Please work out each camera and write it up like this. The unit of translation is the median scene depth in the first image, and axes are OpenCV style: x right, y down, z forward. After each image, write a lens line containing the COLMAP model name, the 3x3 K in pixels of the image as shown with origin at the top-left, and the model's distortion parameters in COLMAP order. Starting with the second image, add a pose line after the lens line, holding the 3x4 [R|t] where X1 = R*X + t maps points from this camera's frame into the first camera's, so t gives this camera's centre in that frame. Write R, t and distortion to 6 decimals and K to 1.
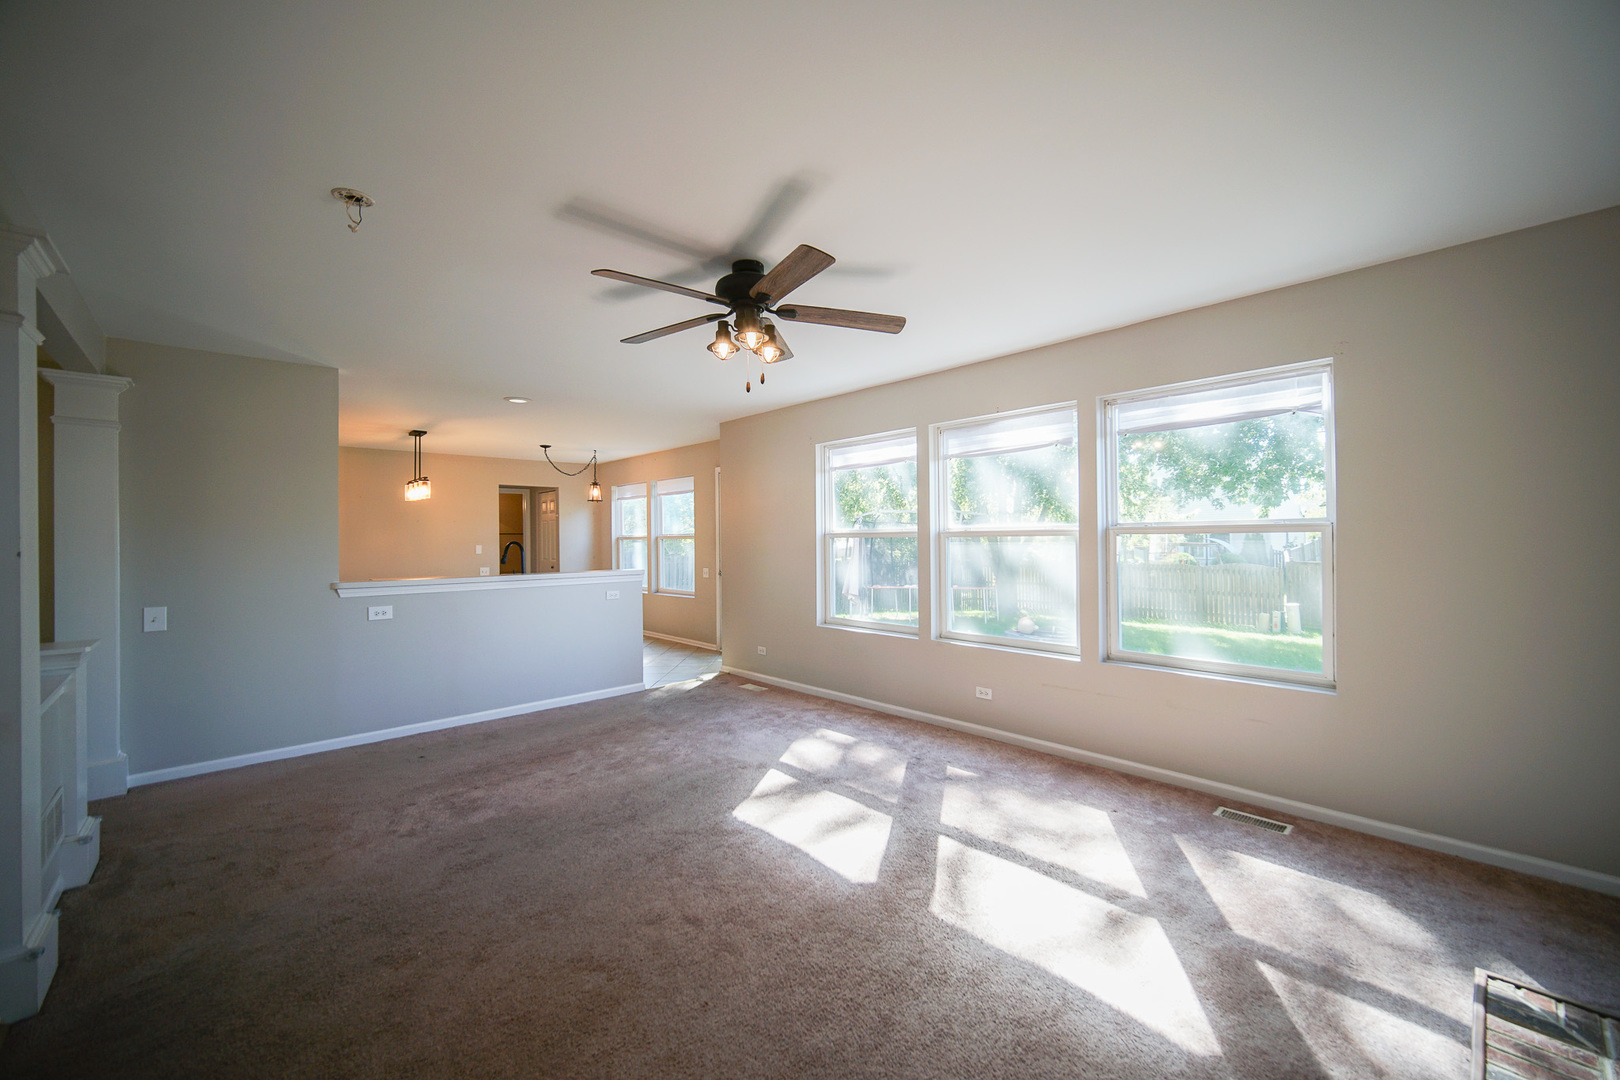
lens RADIAL K [[641.6, 0, 808.6], [0, 641.6, 537.9], [0, 0, 1]] dist [-0.000249, 0.000069]
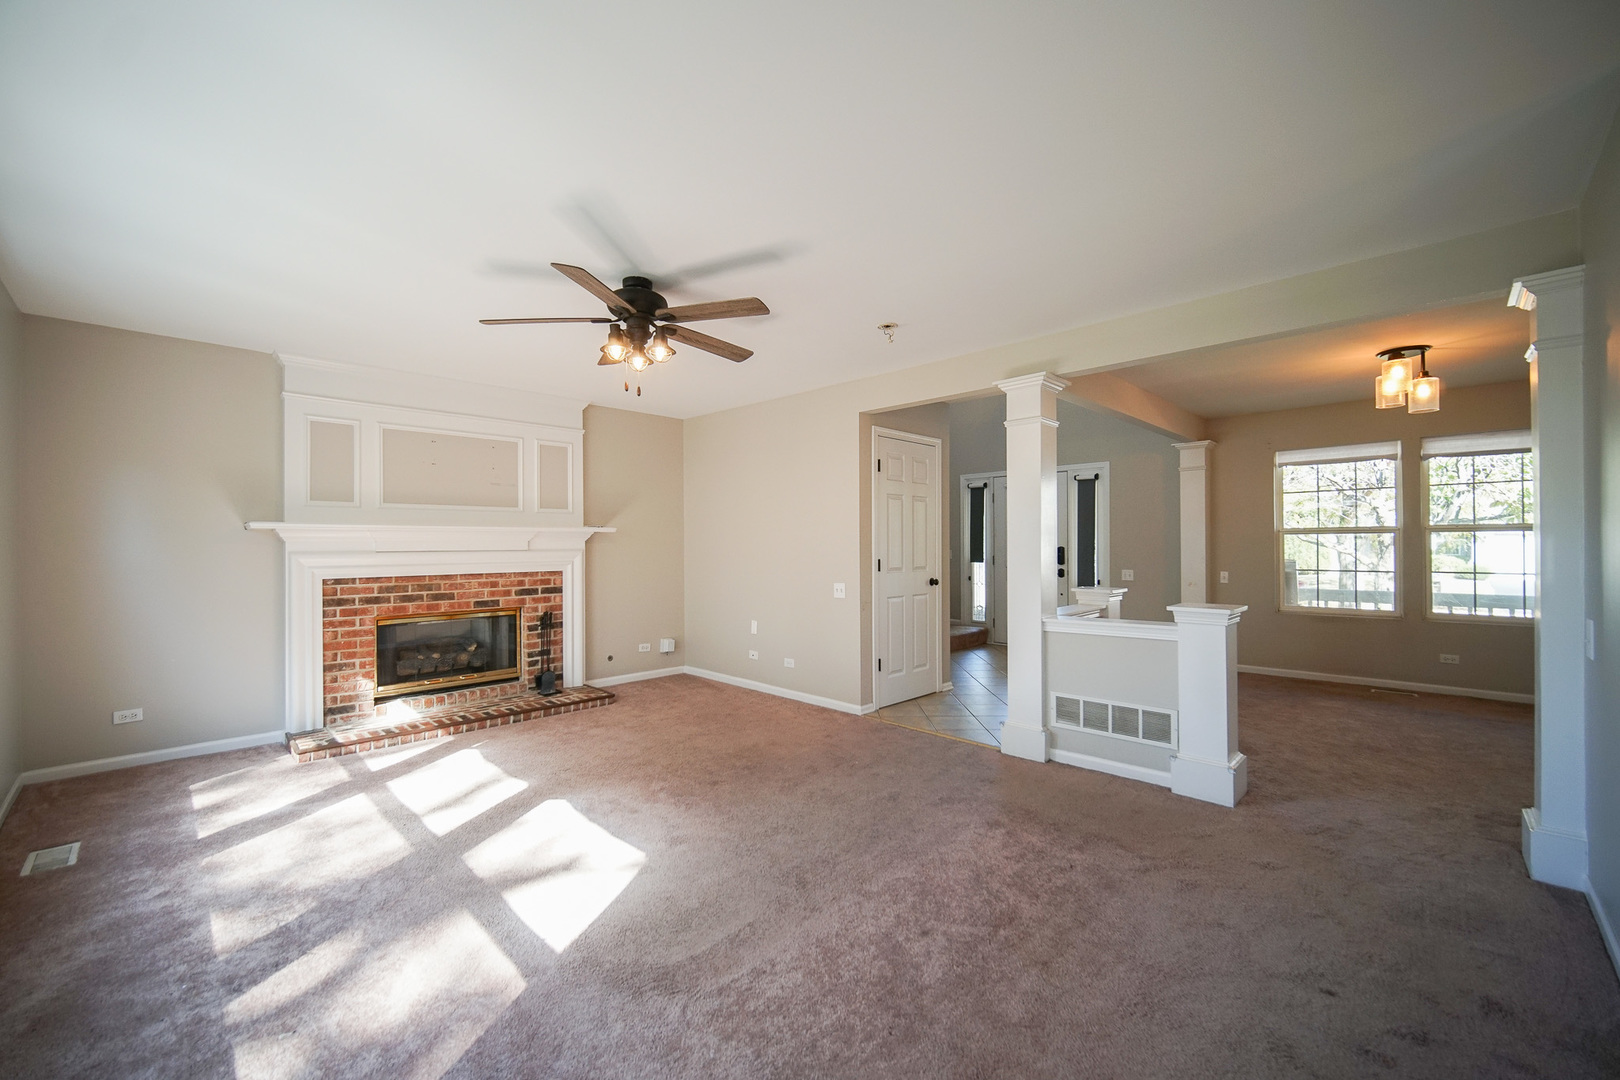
lens RADIAL K [[647.6, 0, 814.0], [0, 647.6, 539.4], [0, 0, 1]] dist [-0.000360, -0.000026]
pose [[-0.998475, 0.015299, -0.053045, -0.185704], [0.015887, 0.999817, -0.010691, 0.020128], [0.052872, -0.011517, -0.998535, 1.197243]]
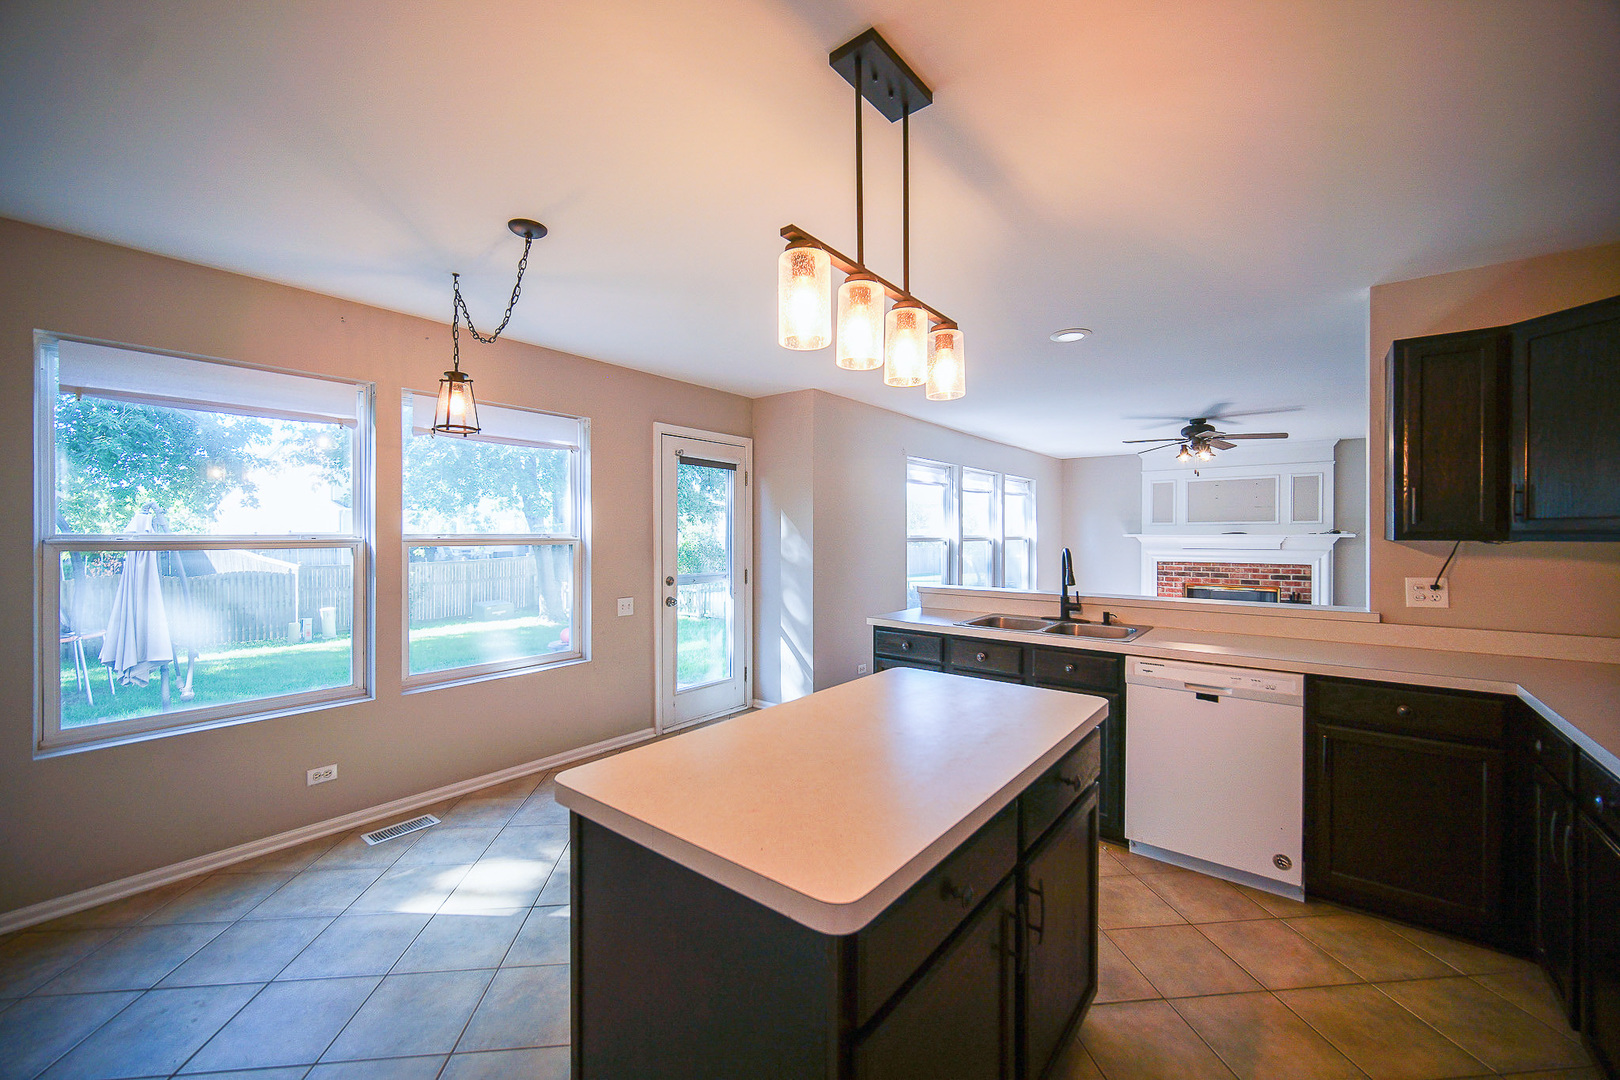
lens RADIAL K [[641.6, 0, 808.6], [0, 641.6, 537.9], [0, 0, 1]] dist [-0.000249, 0.000069]
pose [[-0.154712, 0.004582, 0.987949, -1.166258], [0.000843, 0.999989, -0.004505, -0.003577], [-0.987959, 0.000136, -0.154714, 1.504032]]
